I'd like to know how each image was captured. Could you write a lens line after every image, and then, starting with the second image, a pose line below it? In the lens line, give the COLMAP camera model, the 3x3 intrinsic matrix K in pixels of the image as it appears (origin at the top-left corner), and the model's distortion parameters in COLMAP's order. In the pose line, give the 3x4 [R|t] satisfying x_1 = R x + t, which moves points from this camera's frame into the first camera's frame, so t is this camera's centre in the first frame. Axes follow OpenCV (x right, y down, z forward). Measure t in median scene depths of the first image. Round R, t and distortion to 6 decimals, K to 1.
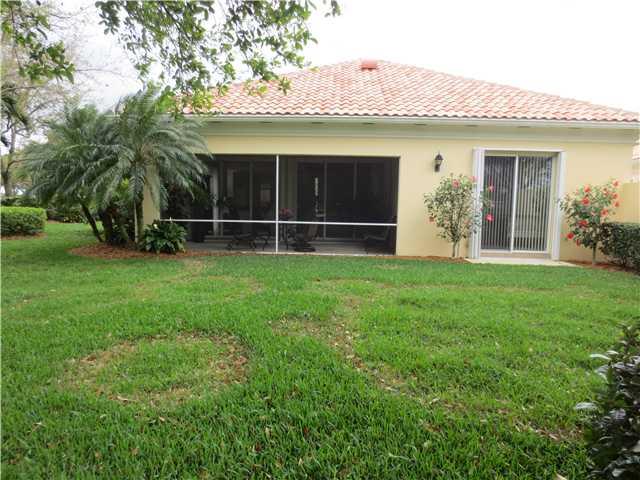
lens RADIAL K [[451.3, 0, 316.7], [0, 451.3, 239.3], [0, 0, 1]] dist [-0.031660, -0.000759]
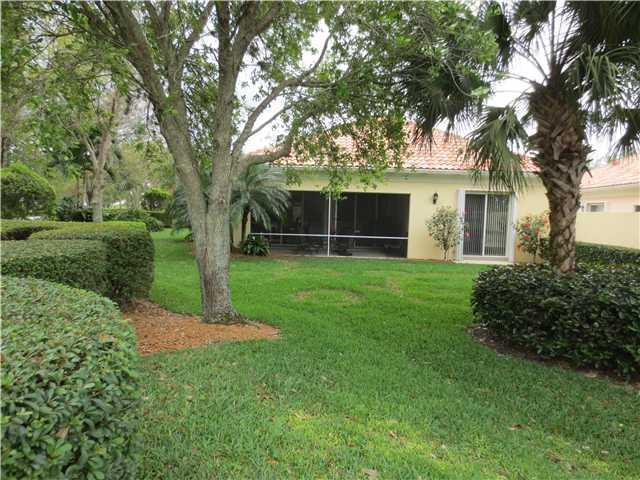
lens RADIAL K [[451.3, 0, 323.0], [0, 451.3, 241.0], [0, 0, 1]] dist [-0.031660, -0.000759]
pose [[0.999431, 0.007975, 0.032758, -0.160277], [-0.007306, 0.999763, -0.020488, 0.010415], [-0.032914, 0.020237, 0.999253, -0.514335]]
